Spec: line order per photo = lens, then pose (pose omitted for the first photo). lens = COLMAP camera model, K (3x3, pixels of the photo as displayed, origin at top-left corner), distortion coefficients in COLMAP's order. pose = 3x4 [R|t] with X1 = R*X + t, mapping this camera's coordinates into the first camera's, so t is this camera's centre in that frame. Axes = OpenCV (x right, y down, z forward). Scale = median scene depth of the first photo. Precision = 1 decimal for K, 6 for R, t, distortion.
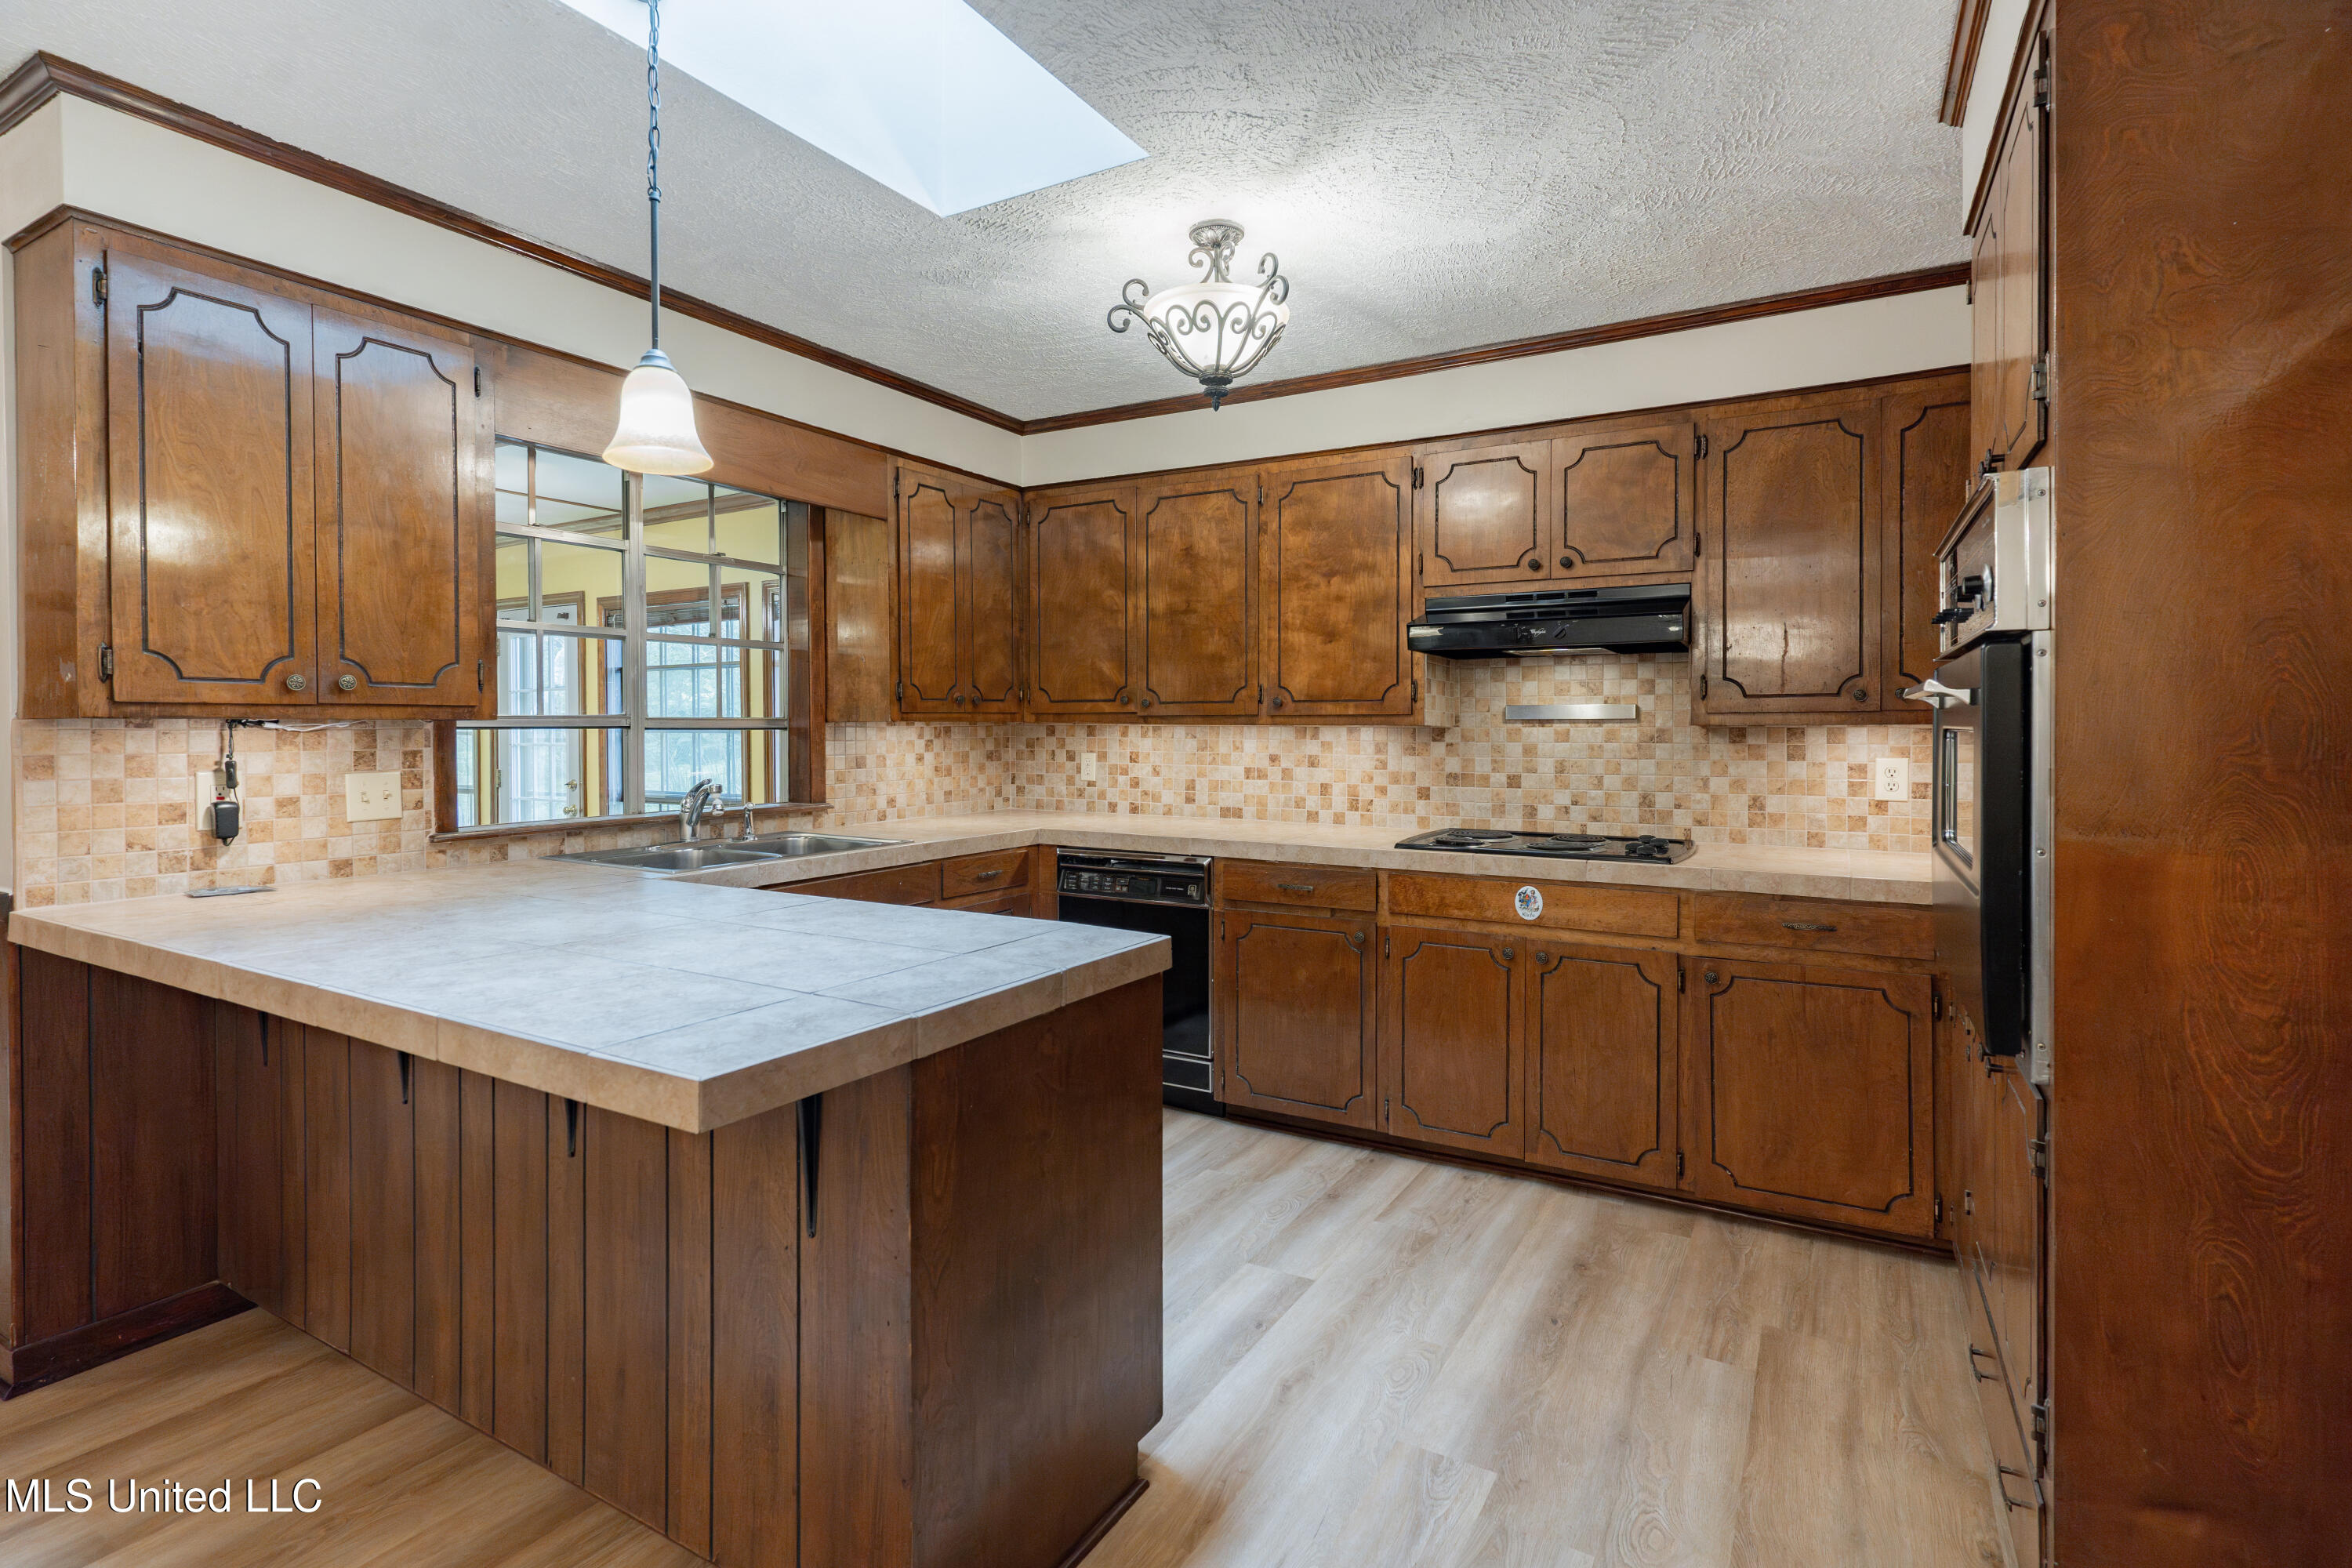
lens RADIAL K [[1167.6, 0, 1184.7], [0, 1167.6, 739.8], [0, 0, 1]] dist [0.007534, -0.005066]
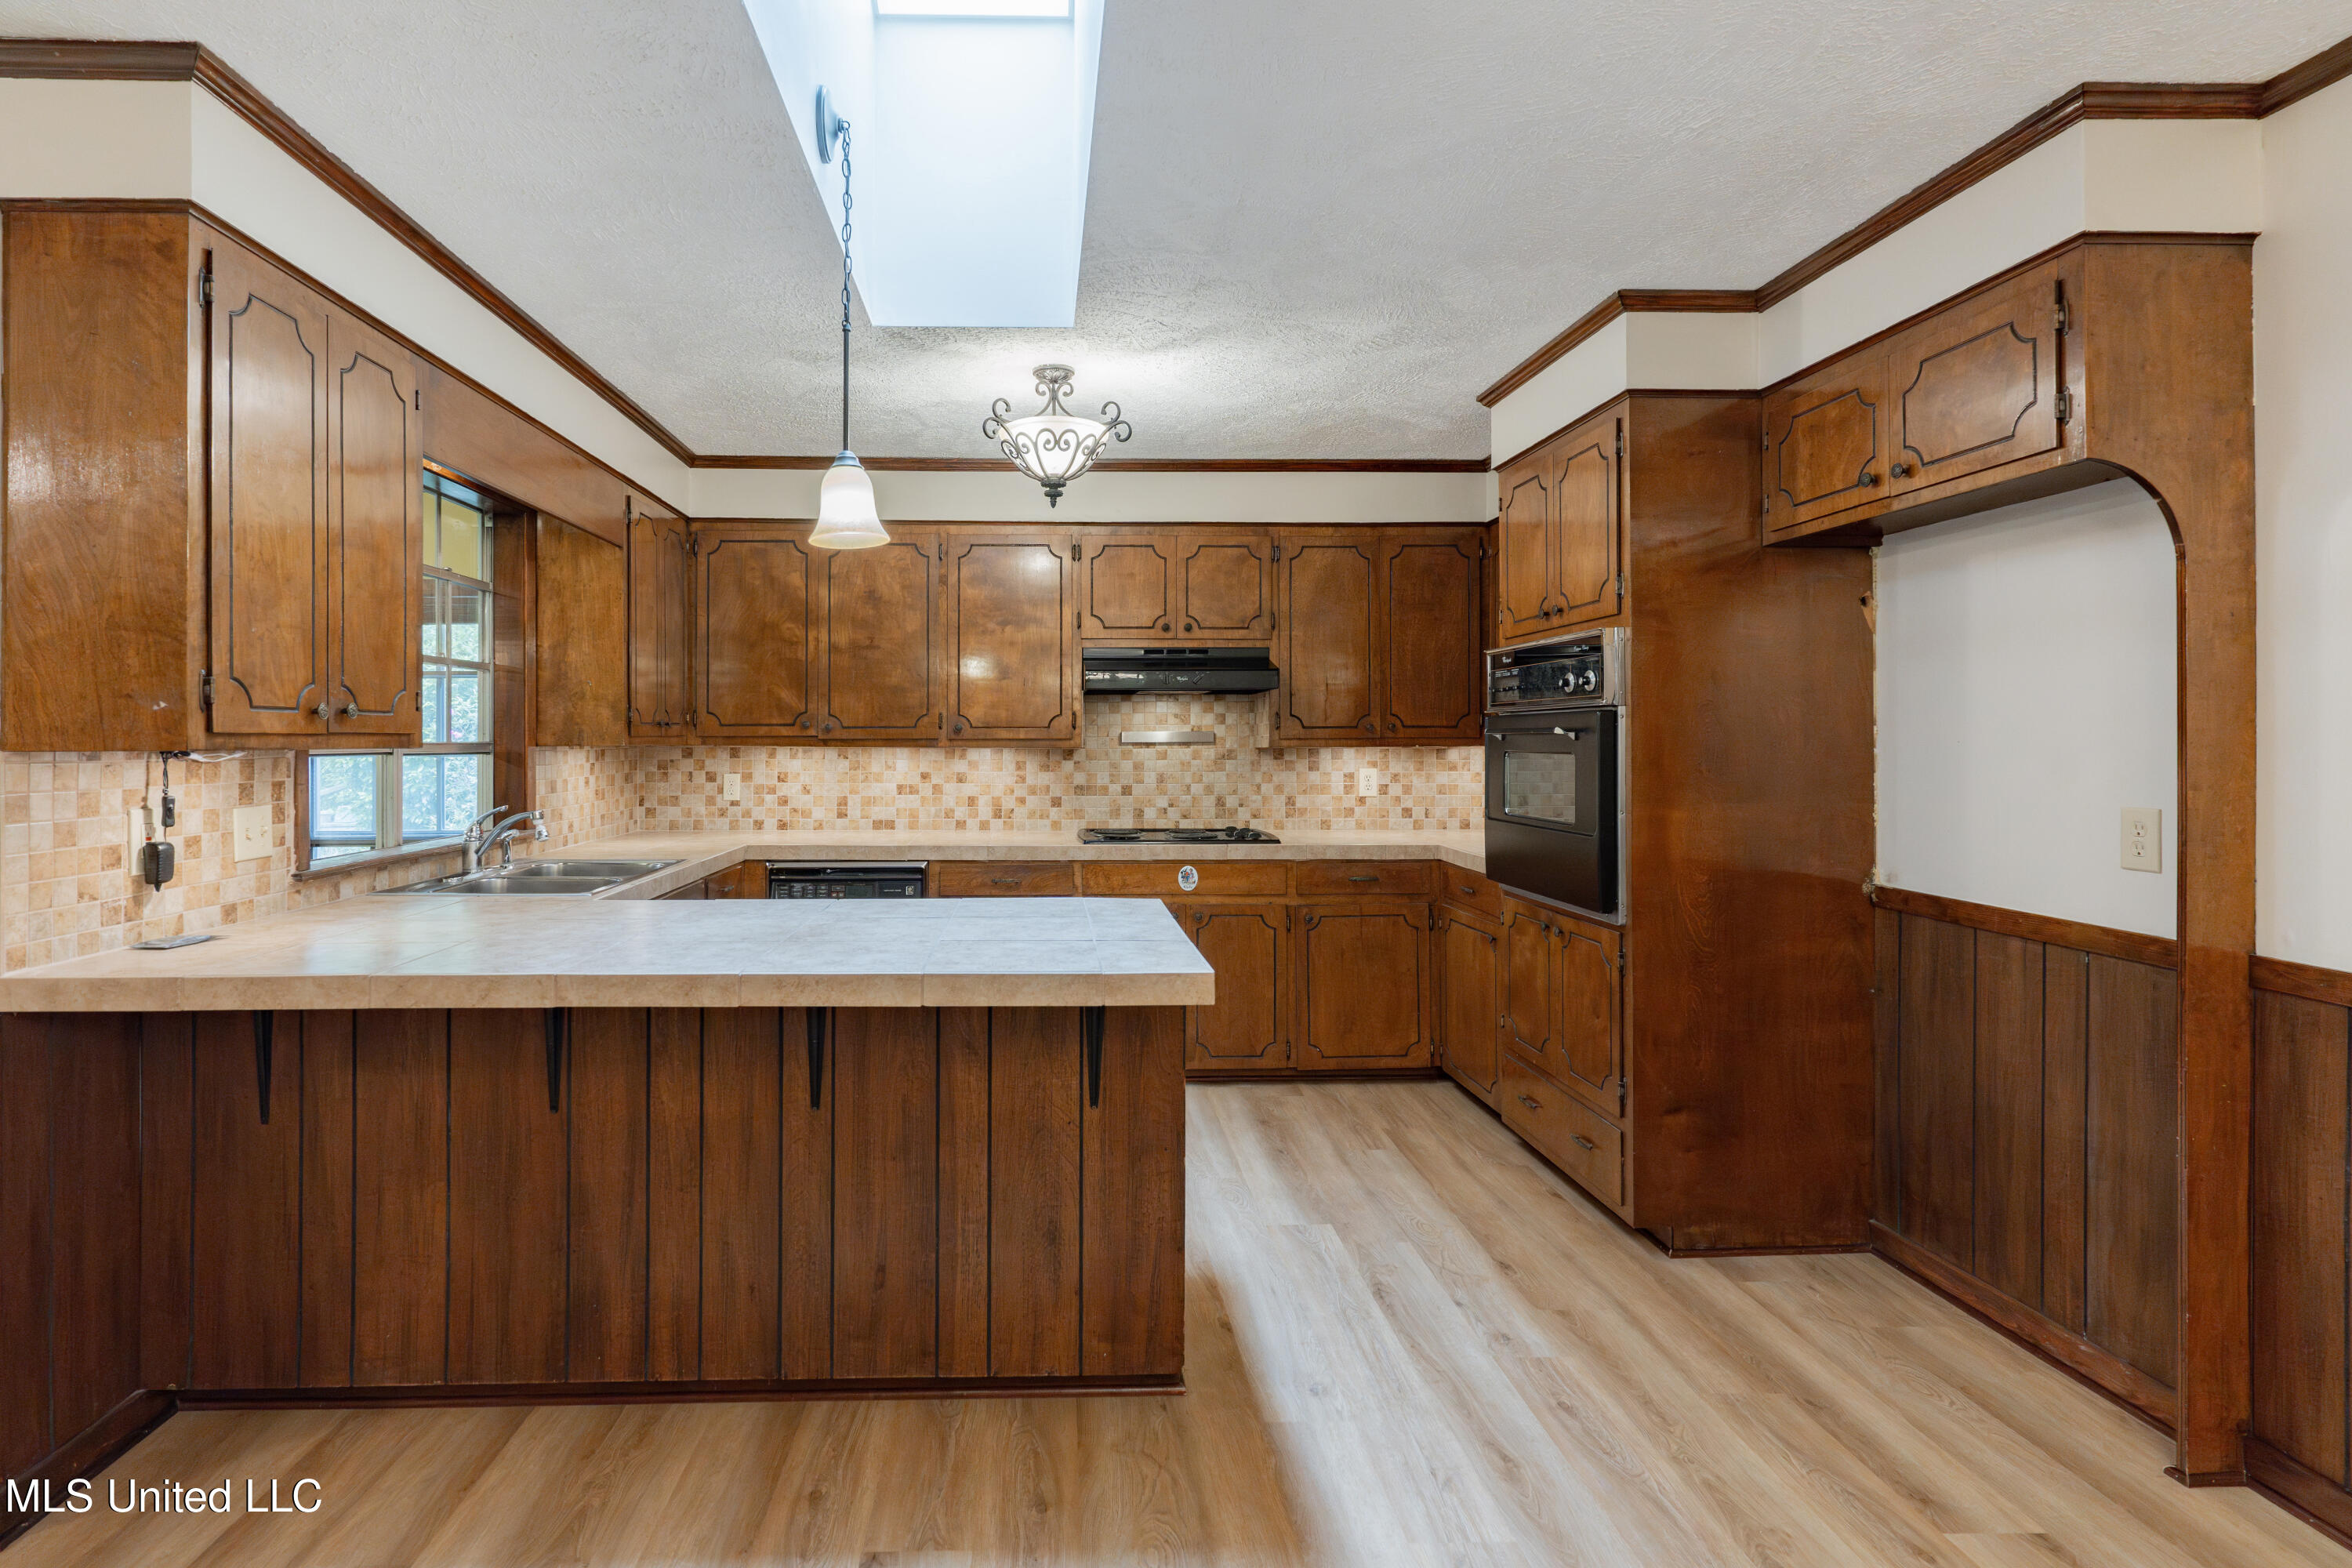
lens RADIAL K [[1167.6, 0, 1099.0], [0, 1167.6, 760.1], [0, 0, 1]] dist [0.007534, -0.005066]
pose [[0.849068, -0.009065, 0.528206, -0.465615], [0.006365, 0.999956, 0.006930, -0.007890], [-0.528245, -0.002522, 0.849088, -0.098242]]
